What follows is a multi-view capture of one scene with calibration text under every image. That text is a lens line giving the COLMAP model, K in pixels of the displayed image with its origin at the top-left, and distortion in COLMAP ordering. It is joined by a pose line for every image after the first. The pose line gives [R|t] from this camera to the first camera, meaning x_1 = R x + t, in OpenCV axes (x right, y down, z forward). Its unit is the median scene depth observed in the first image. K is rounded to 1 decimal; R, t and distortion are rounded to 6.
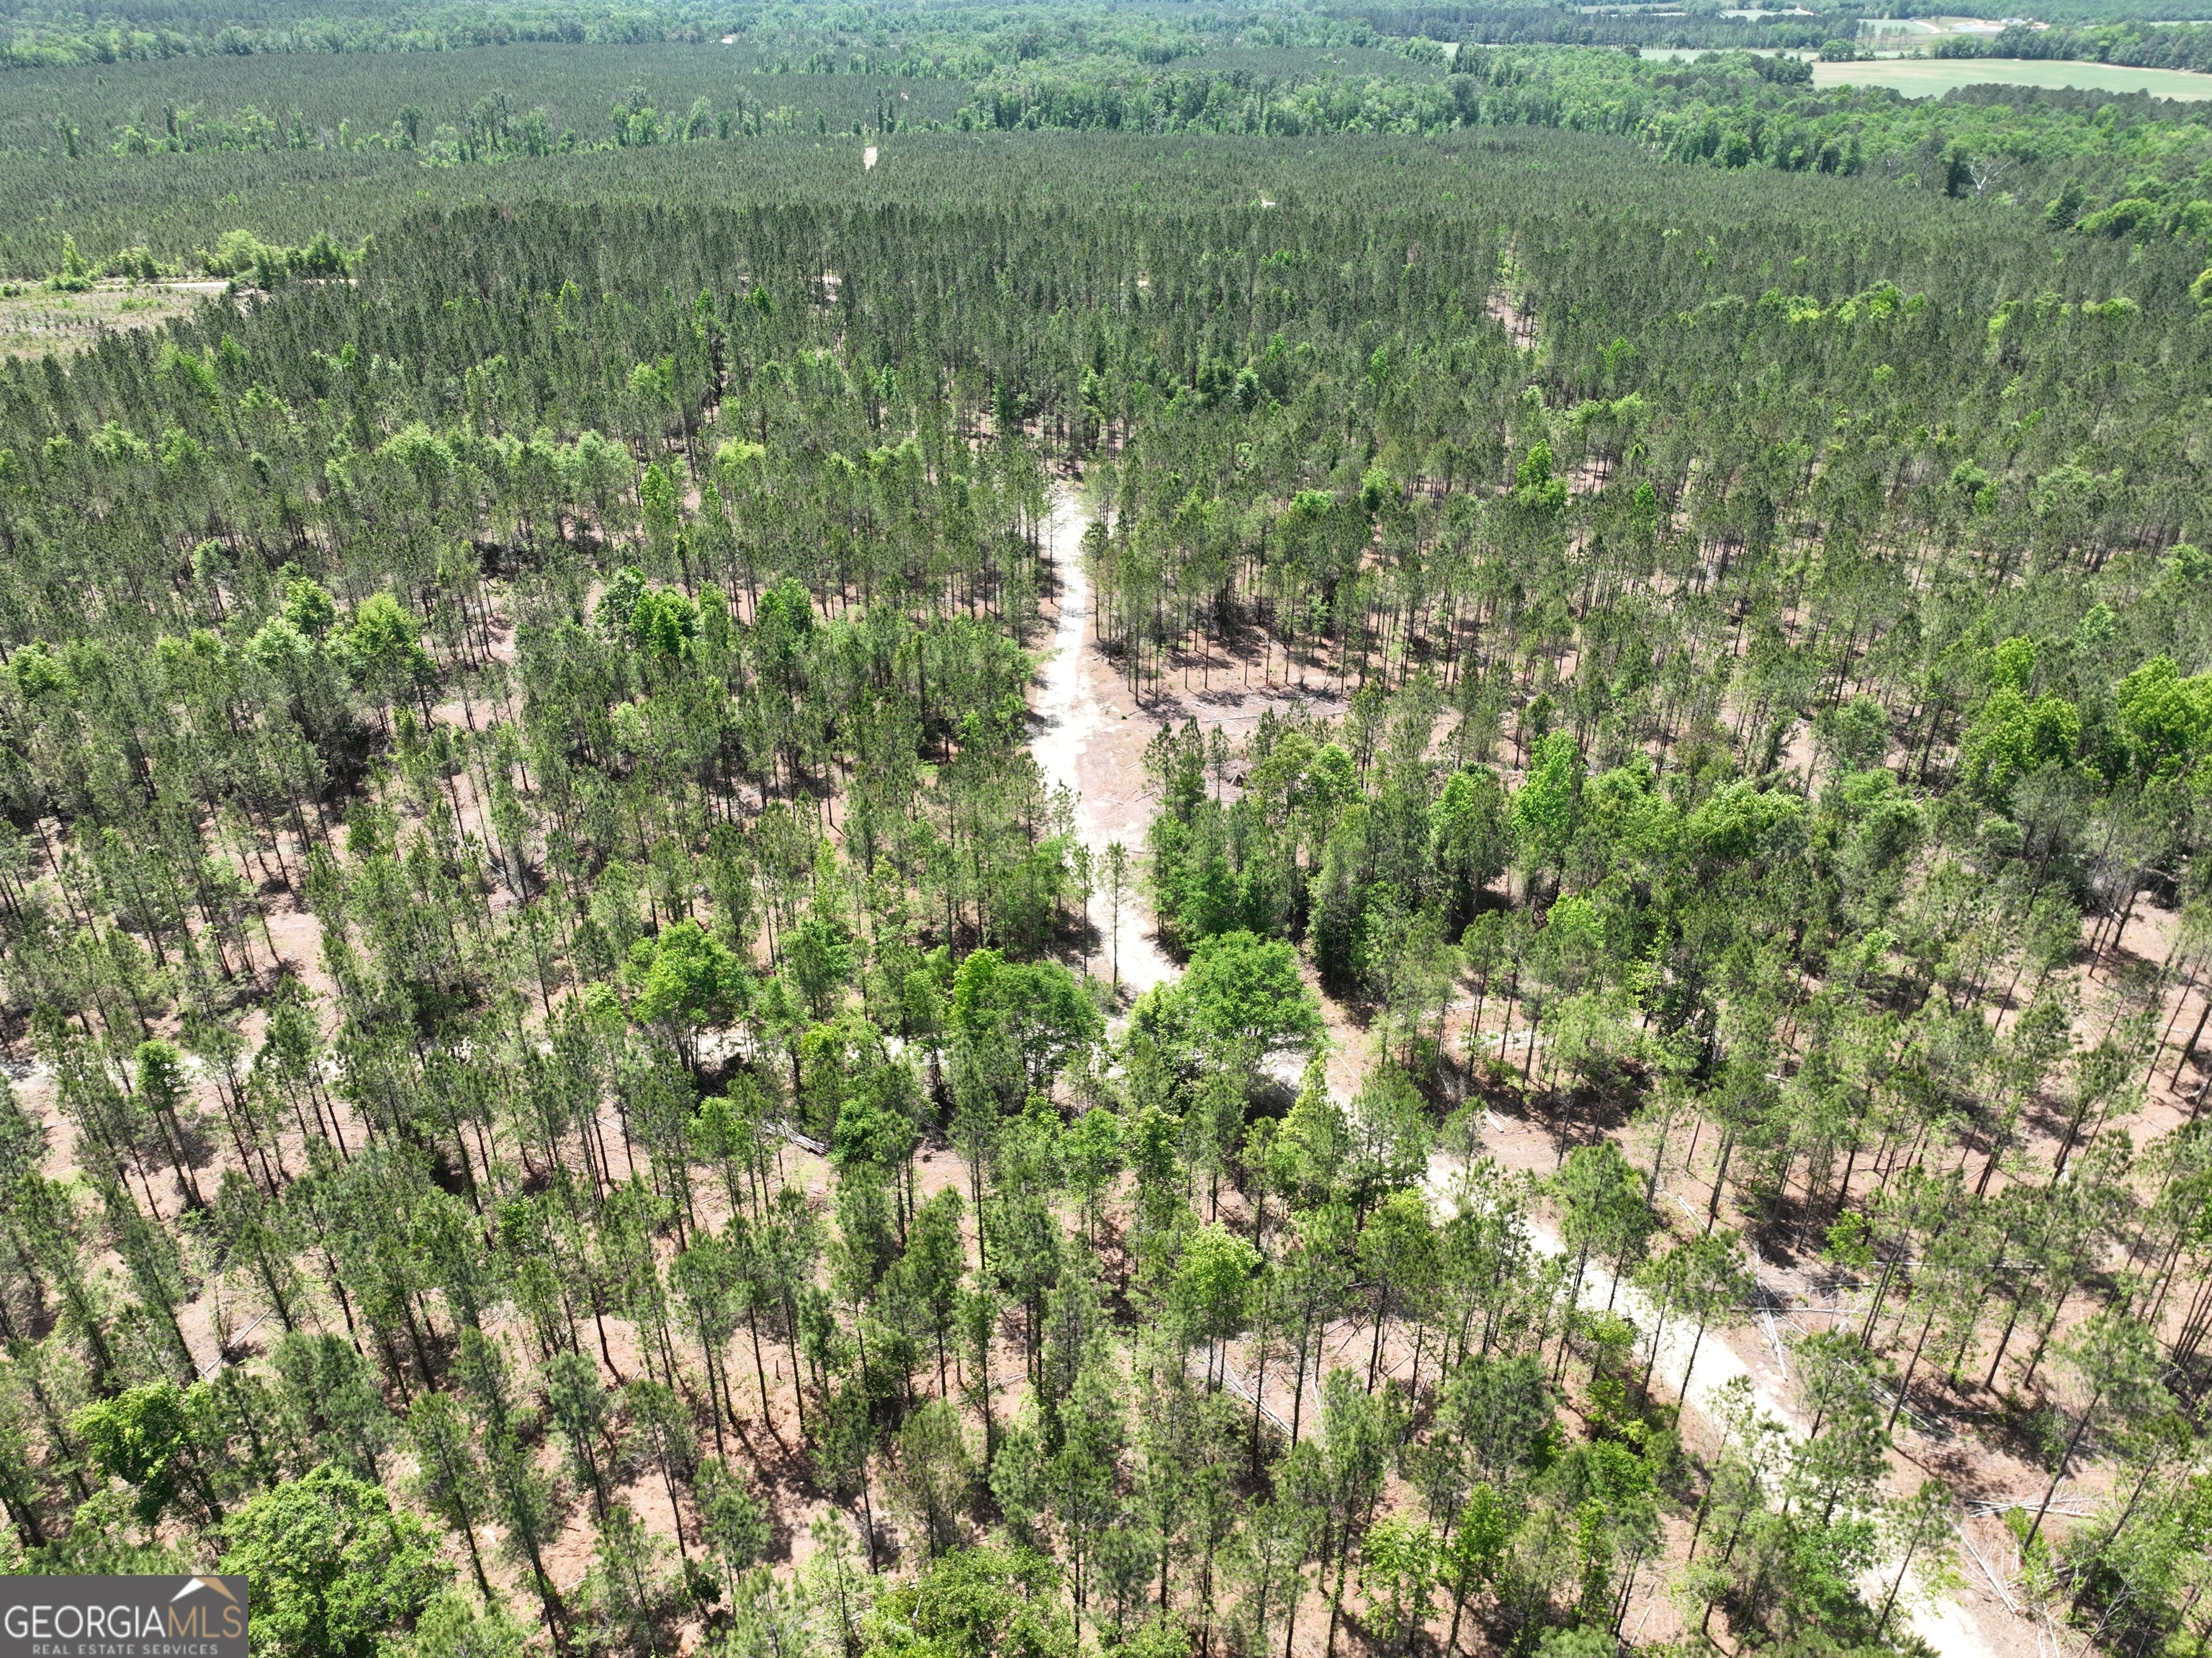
lens RADIAL K [[1575.5, 0, 1106.0], [0, 1575.5, 829.0], [0, 0, 1]] dist [-0.007498, 0.037062]
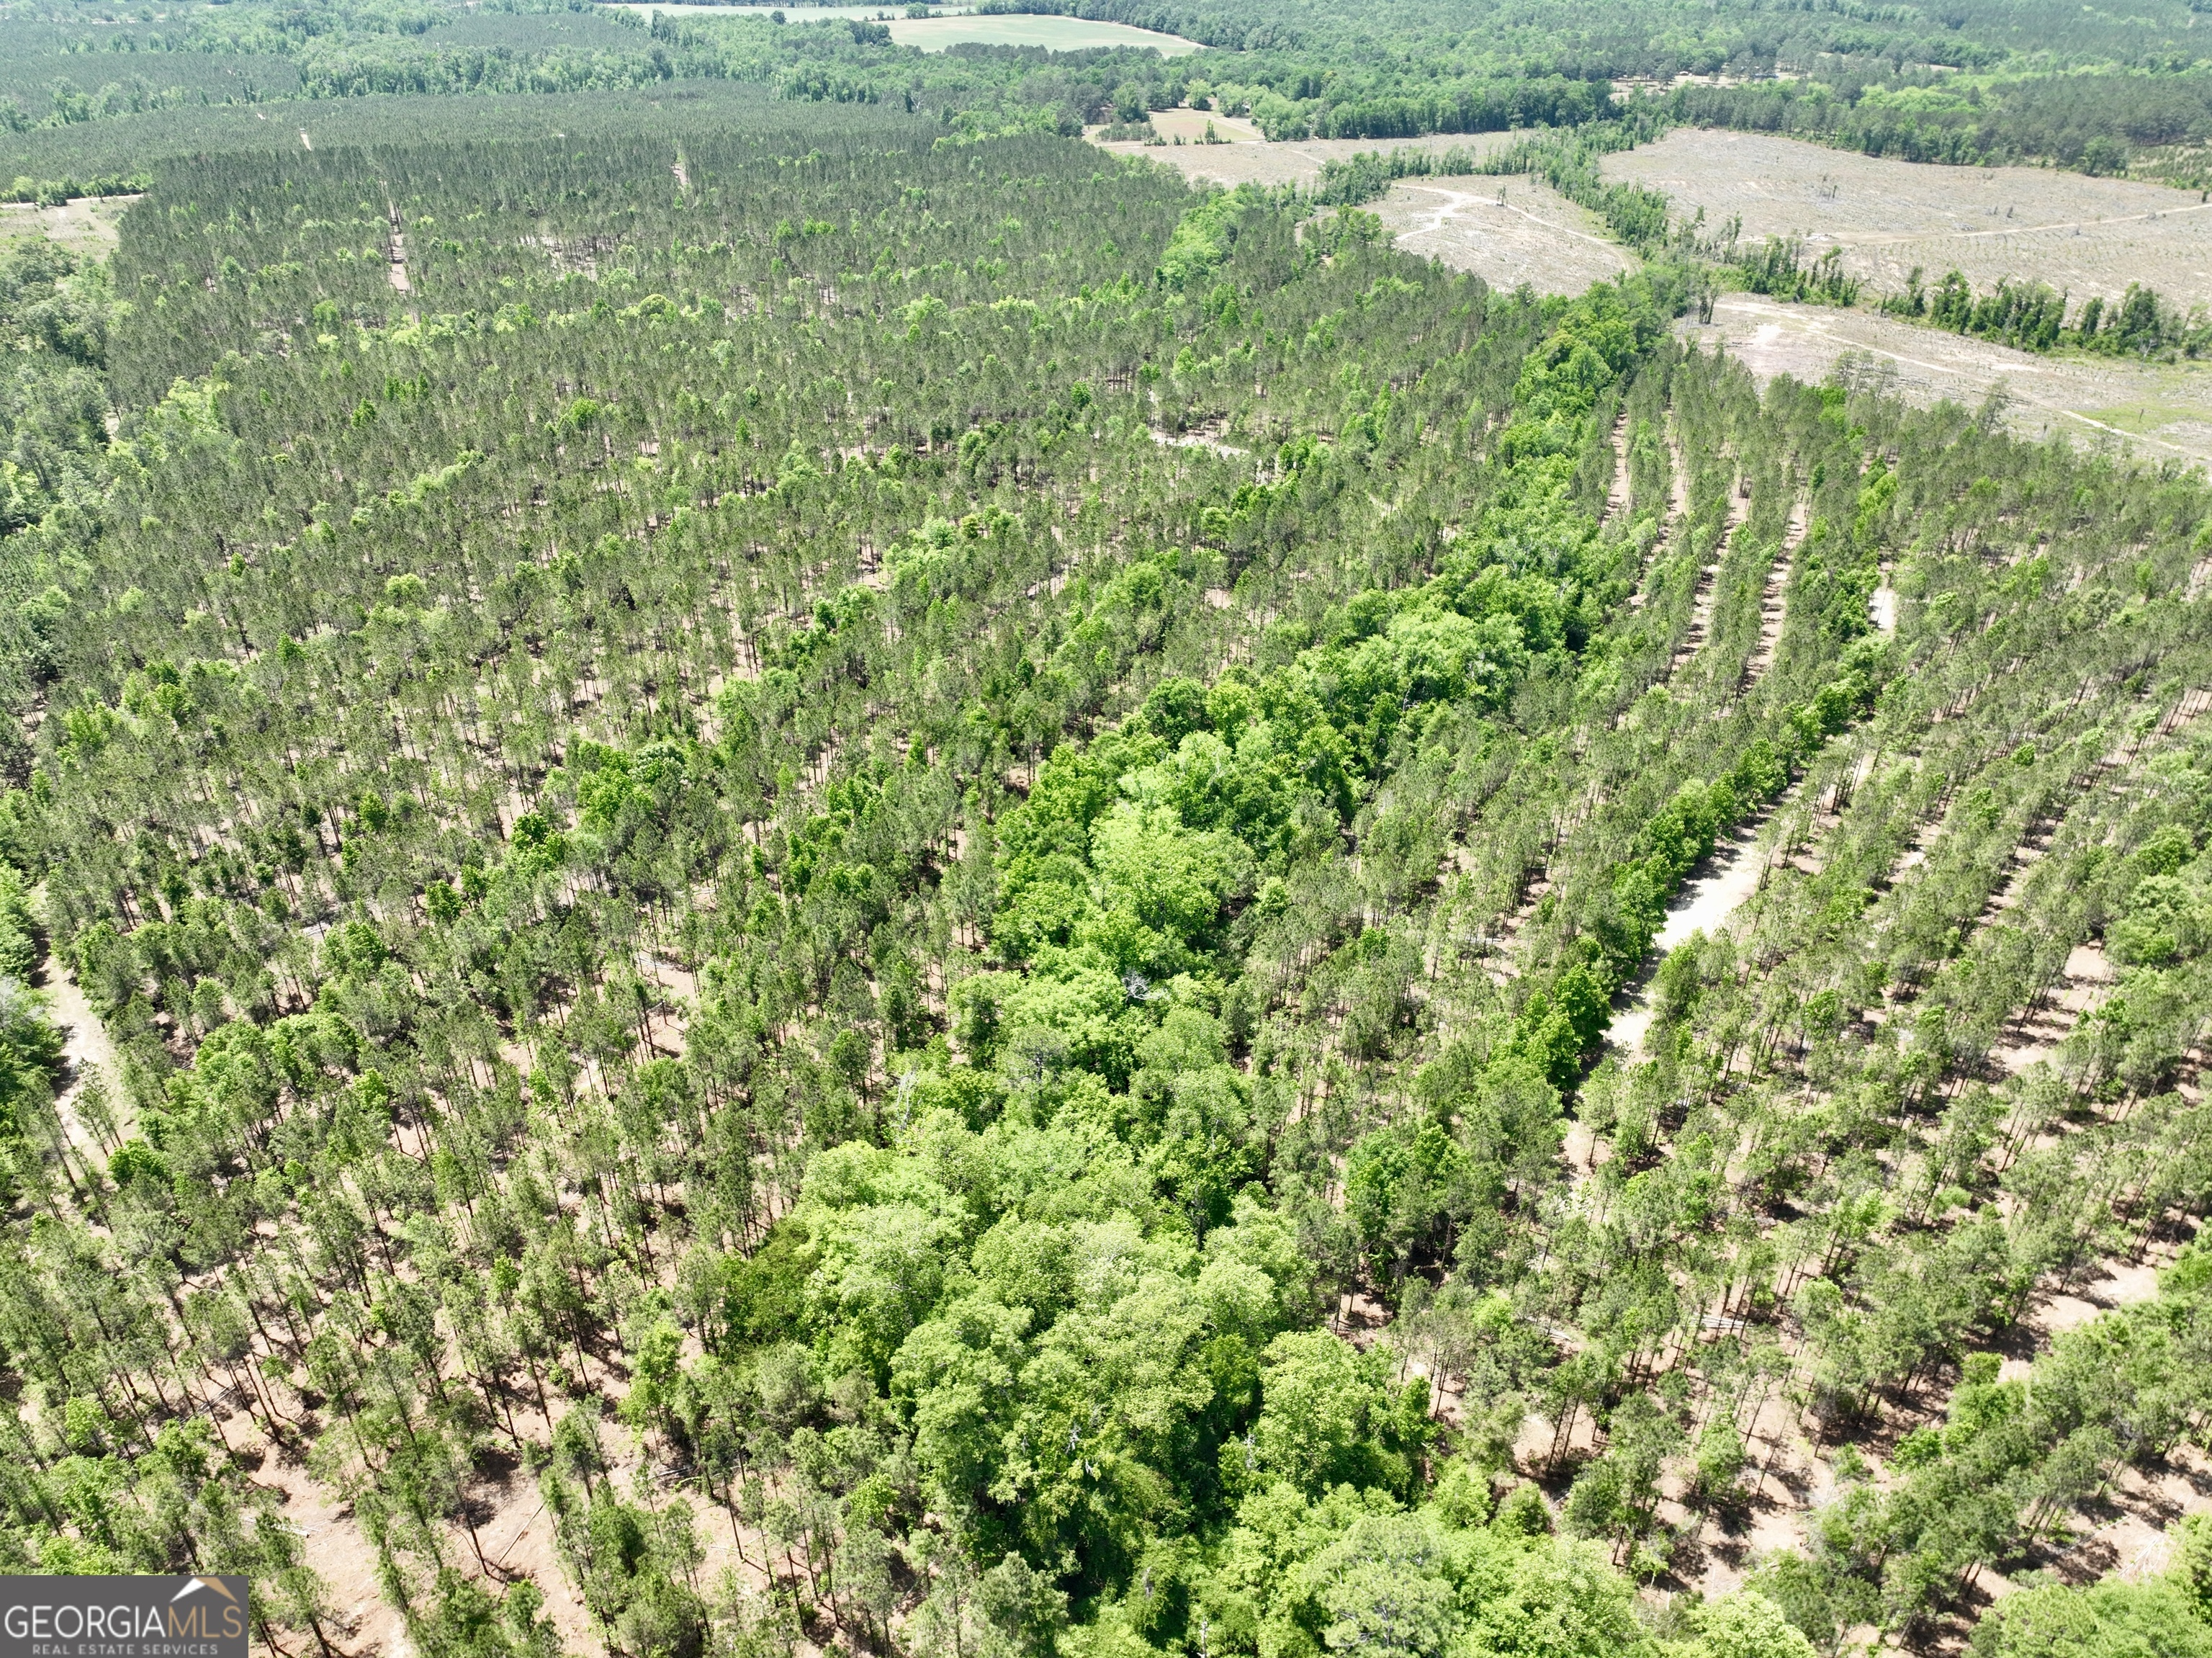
lens RADIAL K [[1575.5, 0, 1106.0], [0, 1575.5, 829.0], [0, 0, 1]] dist [-0.007498, 0.037062]
pose [[0.906584, -0.221123, 0.359459, -0.097234], [0.207457, 0.975233, 0.076696, 0.239136], [-0.367516, 0.005041, 0.930004, -0.588334]]
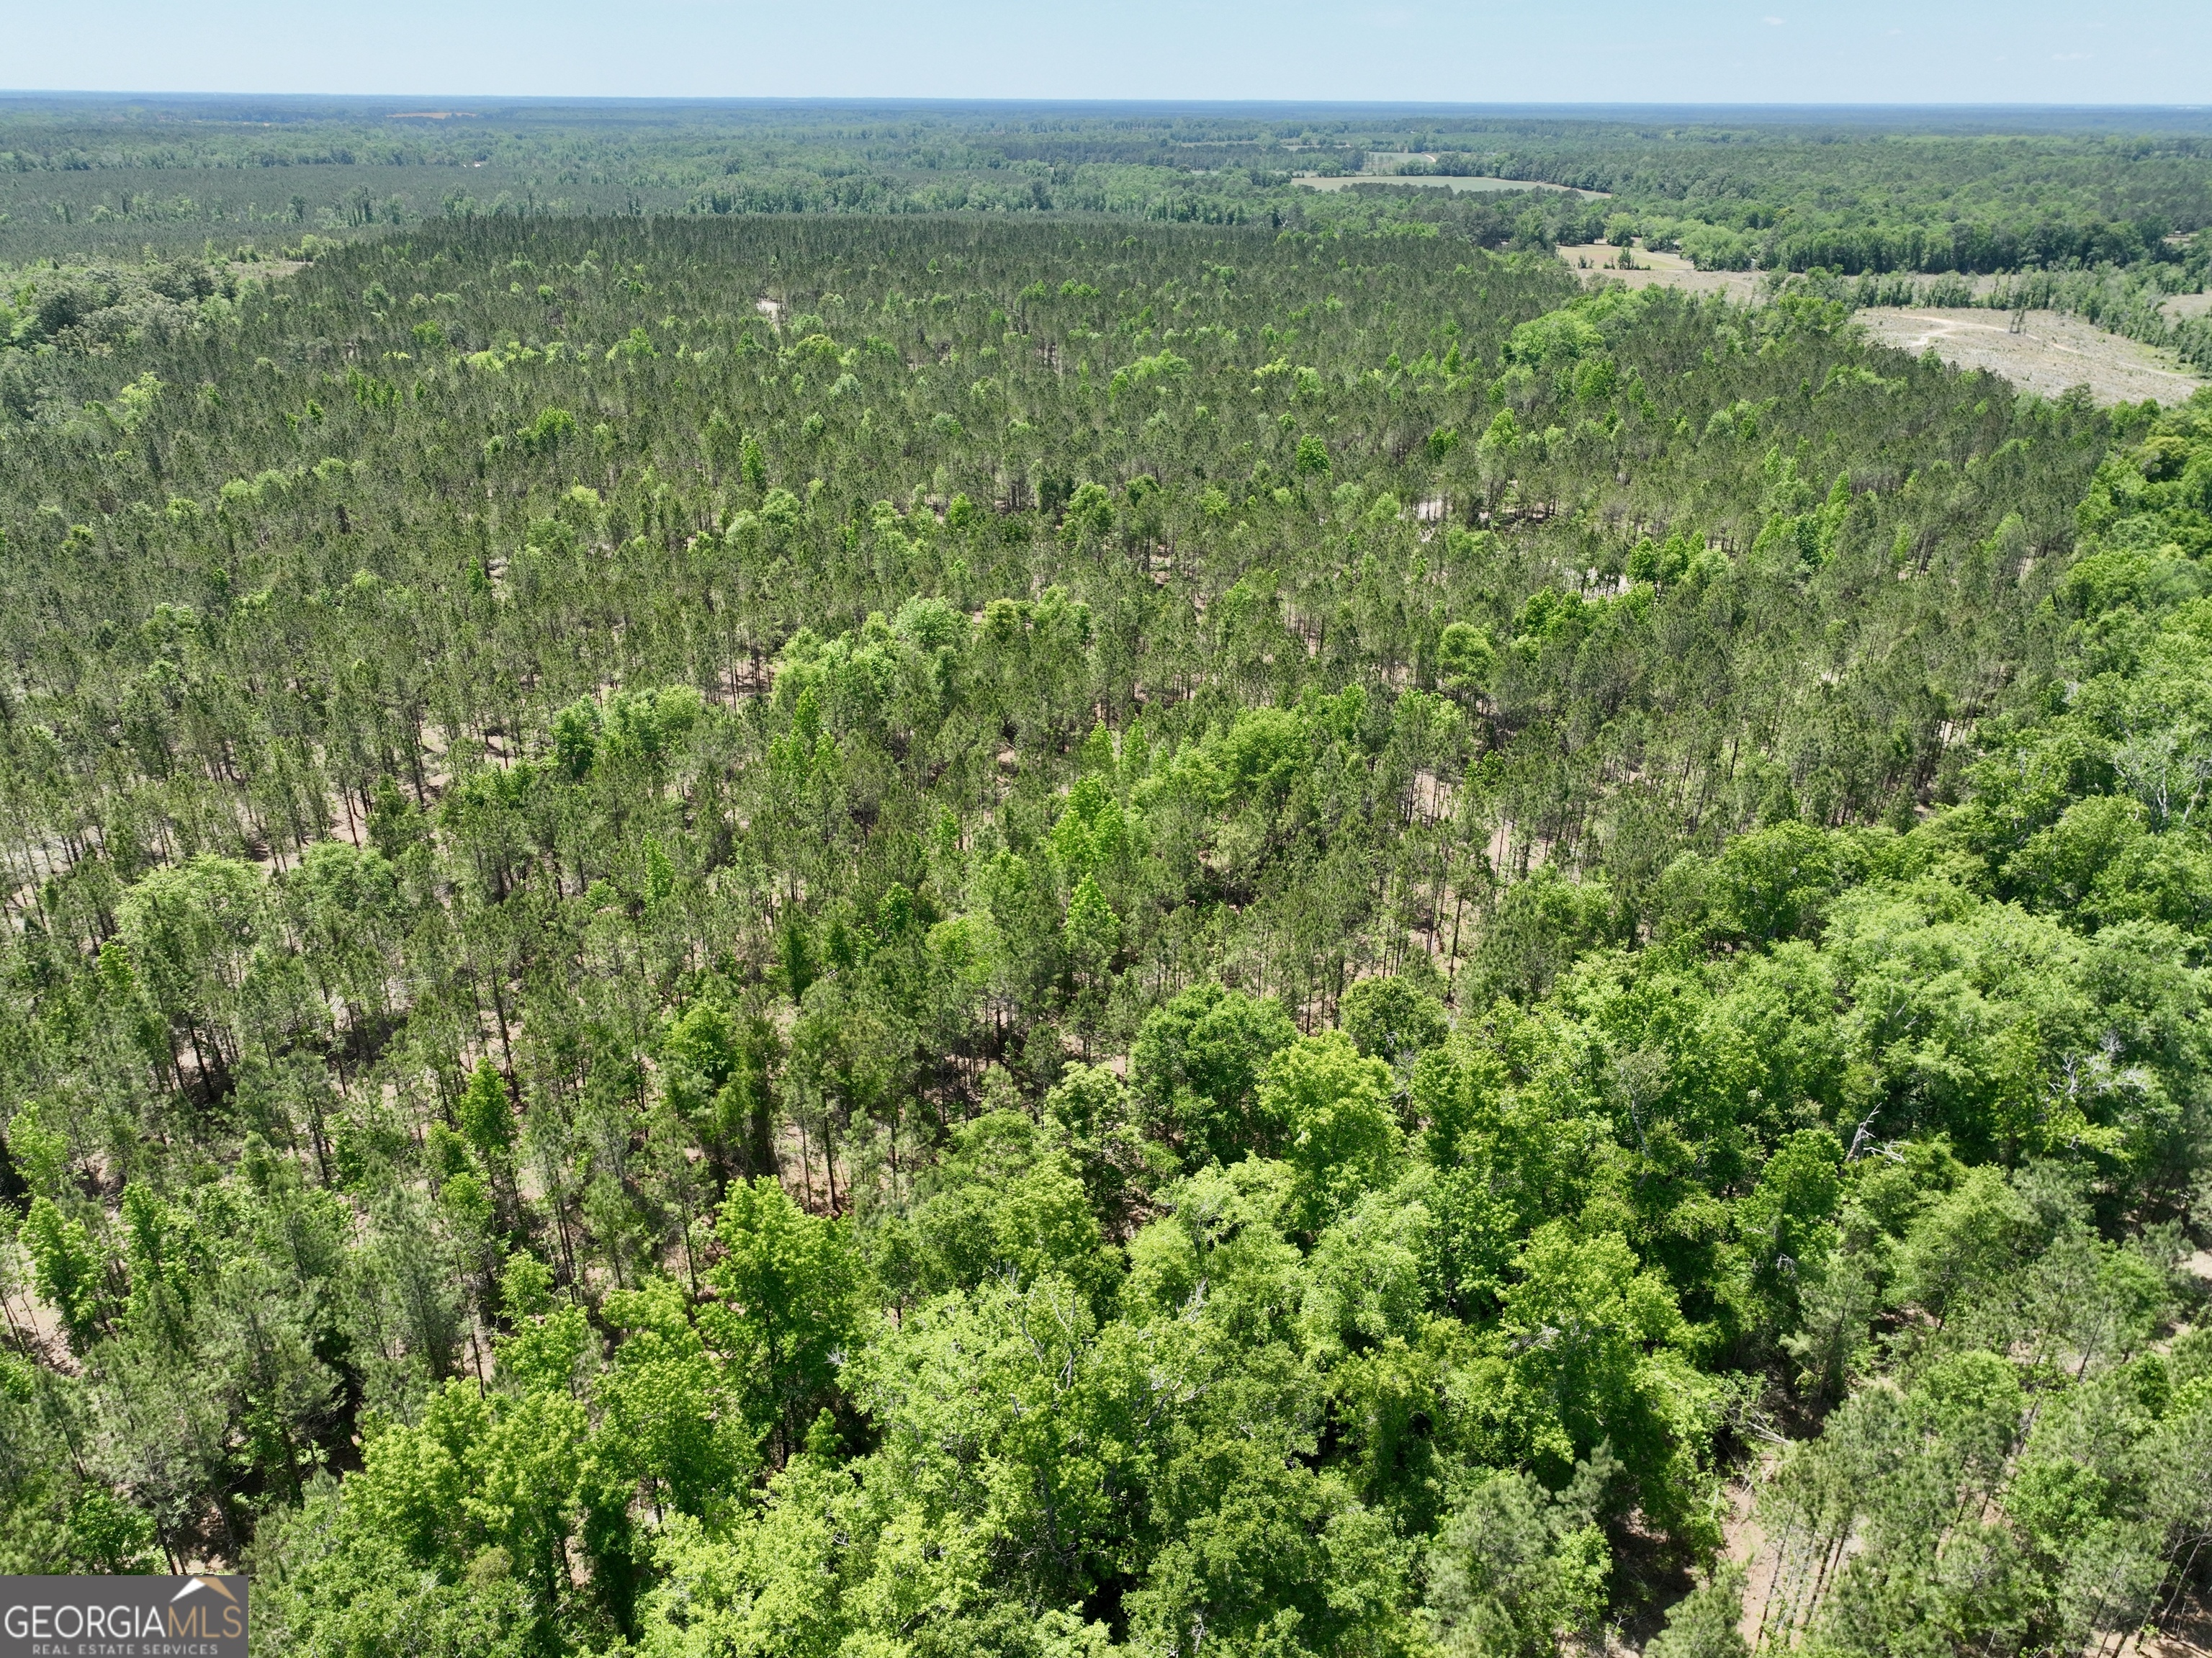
lens RADIAL K [[1575.5, 0, 1106.0], [0, 1575.5, 829.0], [0, 0, 1]] dist [-0.007498, 0.037062]
pose [[0.984677, -0.069521, 0.159932, 0.012493], [0.081121, 0.994438, -0.067176, 0.231370], [-0.154373, 0.079121, 0.984840, -0.411560]]
